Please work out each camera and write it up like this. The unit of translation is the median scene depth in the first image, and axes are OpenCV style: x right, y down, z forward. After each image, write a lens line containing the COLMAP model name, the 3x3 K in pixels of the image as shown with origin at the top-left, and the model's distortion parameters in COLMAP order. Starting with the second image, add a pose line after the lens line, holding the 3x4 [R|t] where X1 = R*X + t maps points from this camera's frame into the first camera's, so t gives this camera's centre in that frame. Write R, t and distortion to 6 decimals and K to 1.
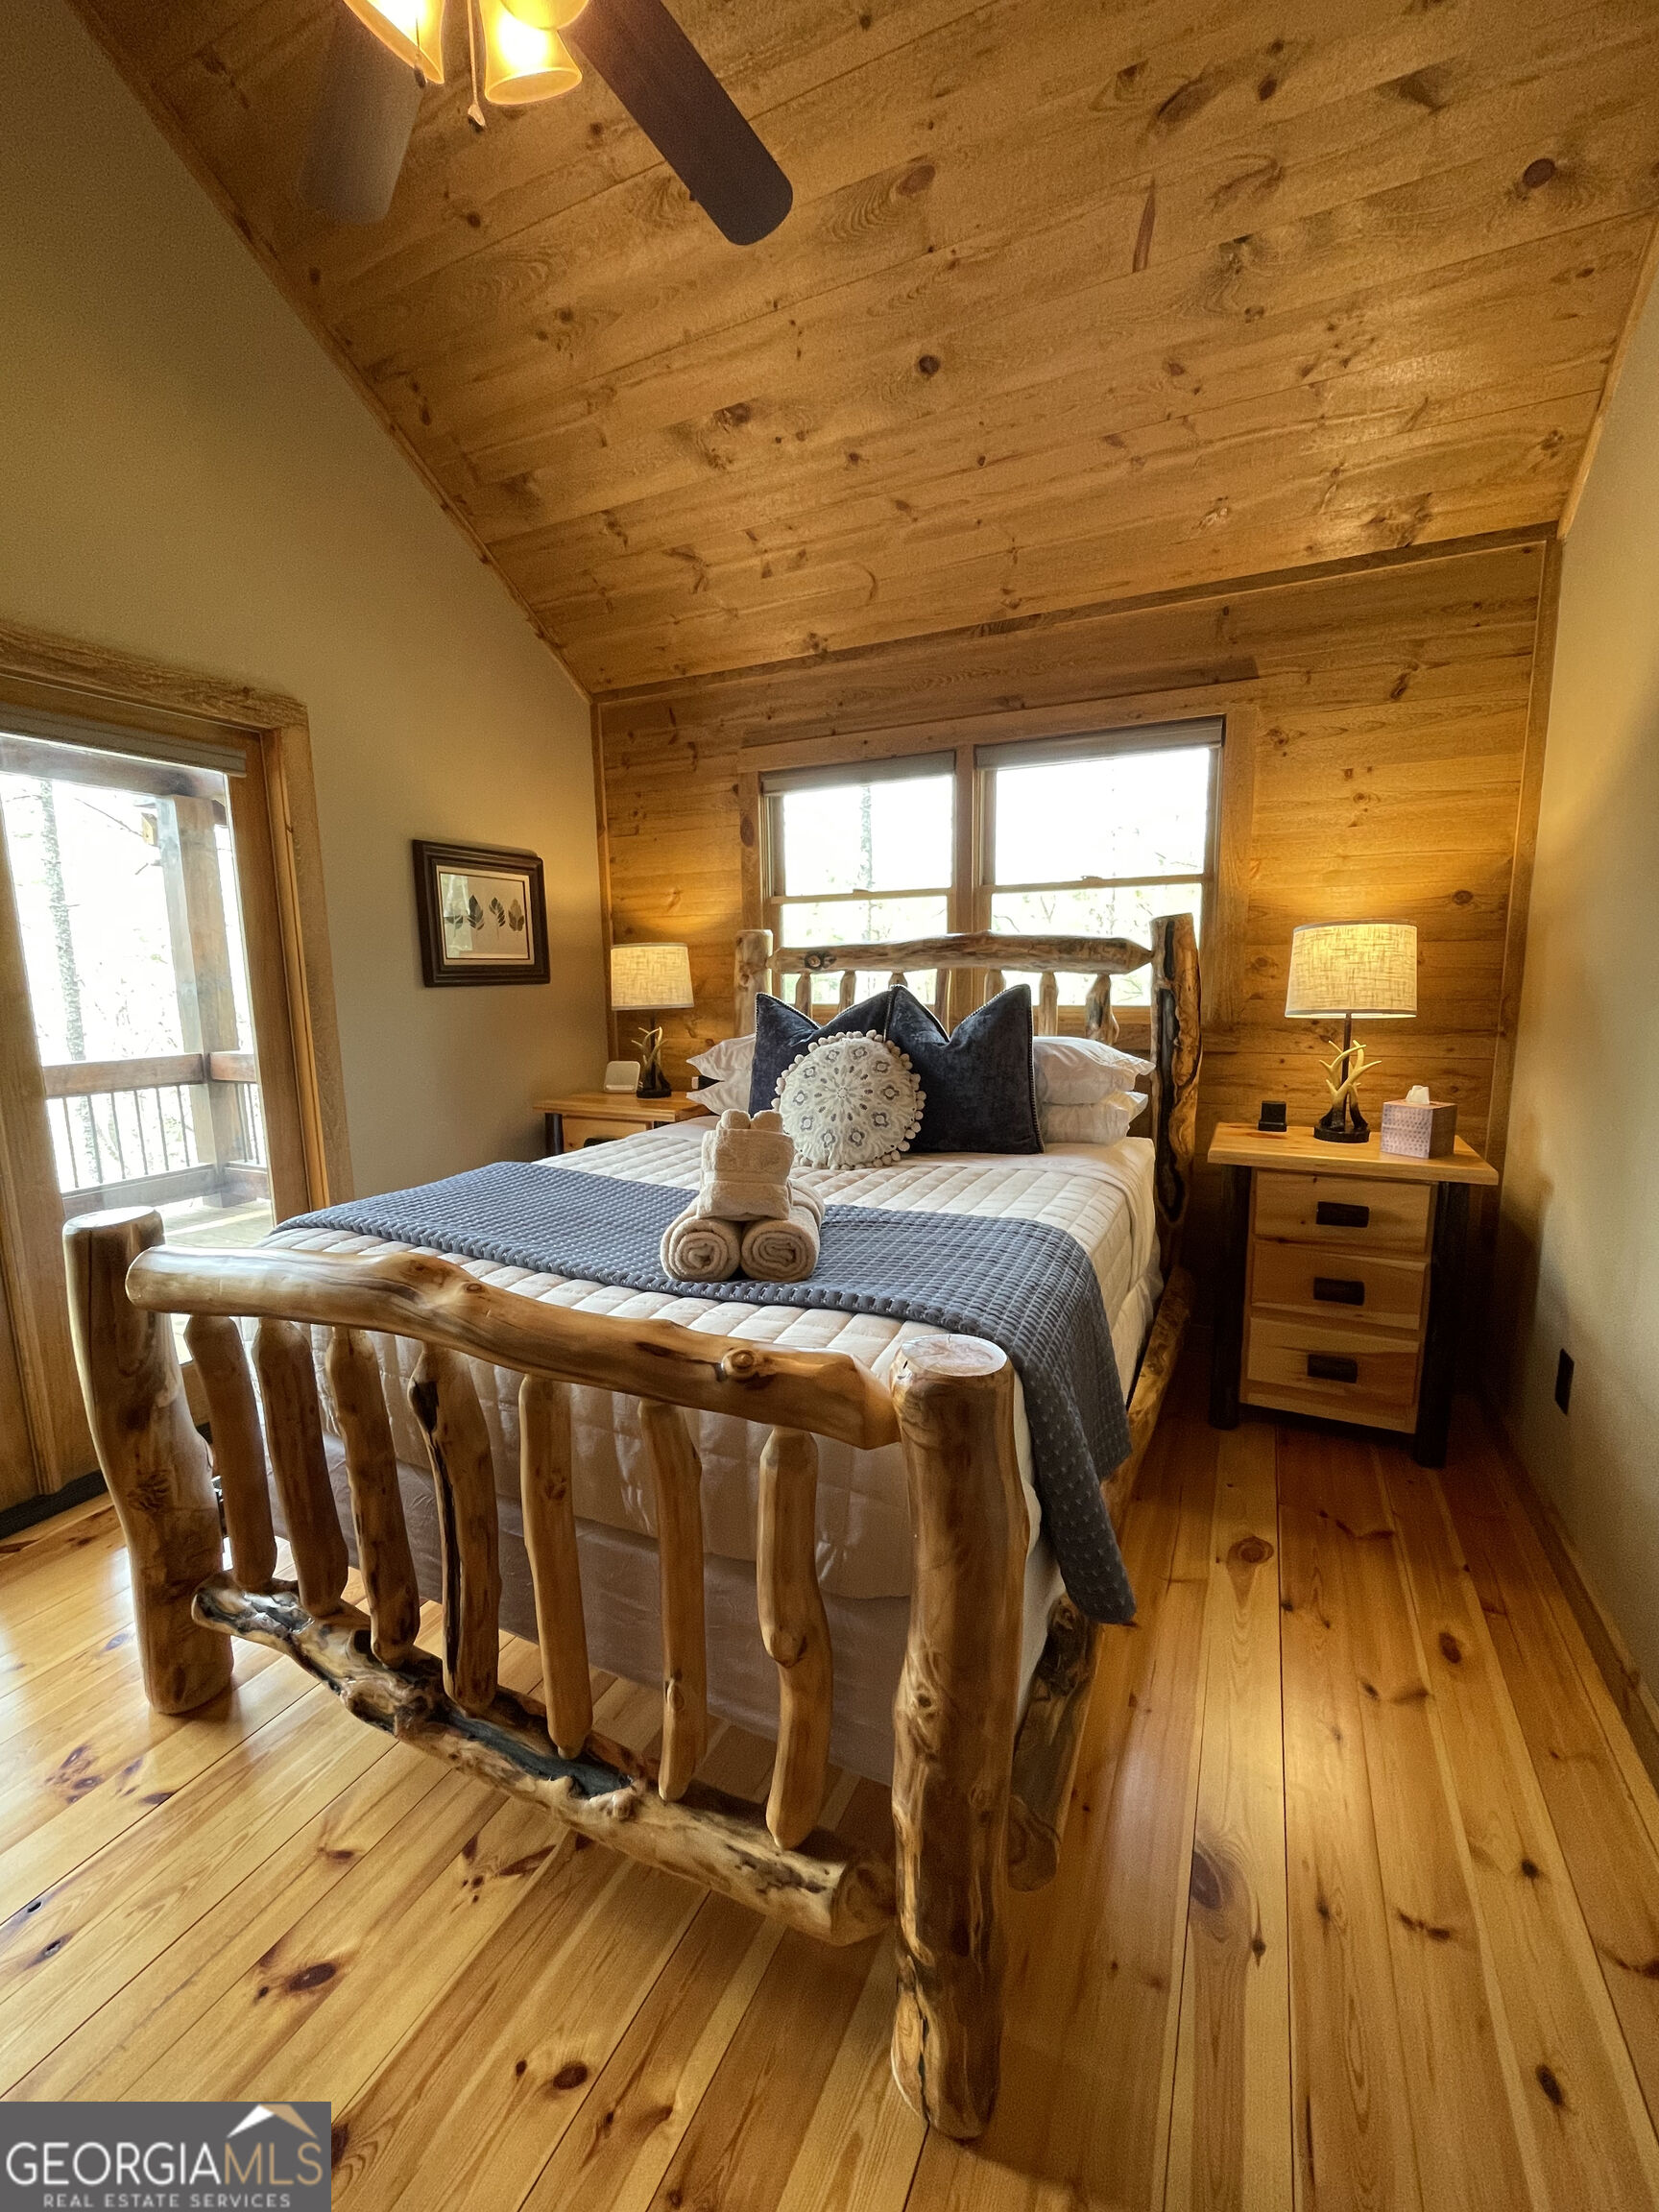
lens RADIAL K [[903.1, 0, 829.5], [0, 903.1, 1106.0], [0, 0, 1]] dist [-0.000647, 0.000162]
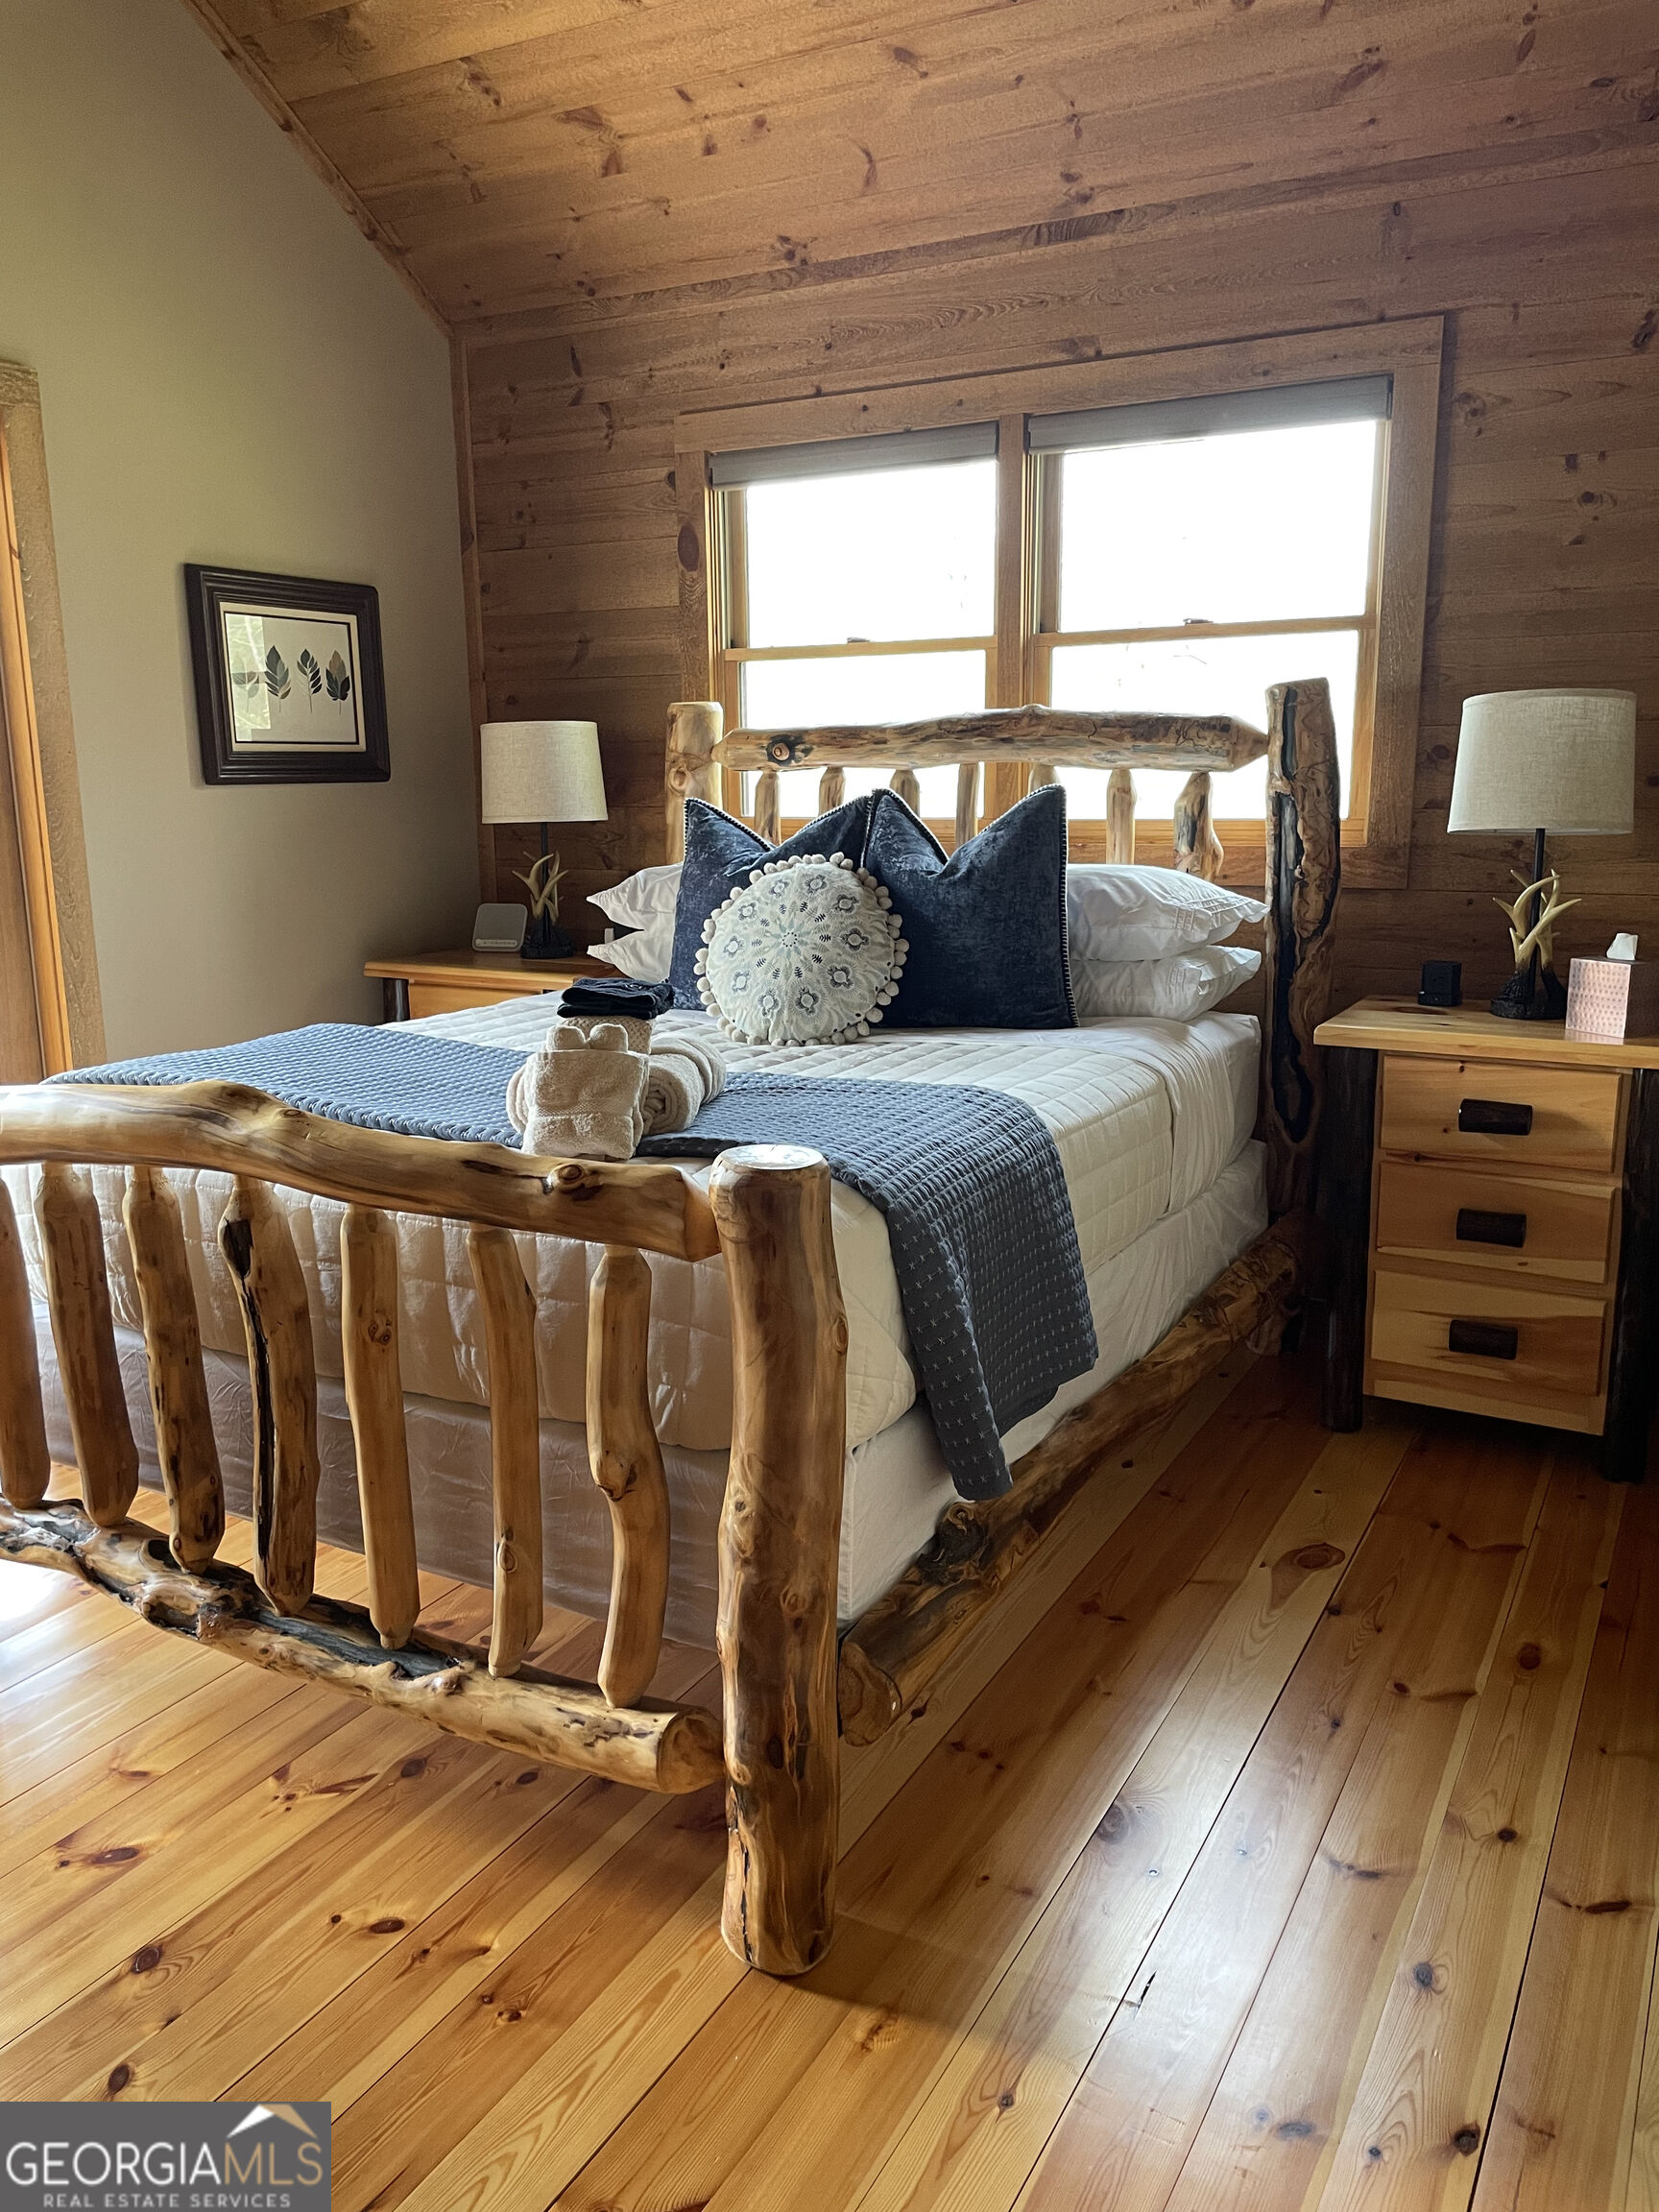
lens RADIAL K [[1735.8, 0, 829.5], [0, 1735.8, 1106.0], [0, 0, 1]] dist [0.113010, -0.149908]
pose [[0.997948, 0.015474, -0.062140, 0.137129], [-0.012718, 0.998928, 0.044504, 0.057128], [0.062762, -0.043623, 0.997075, -0.387690]]
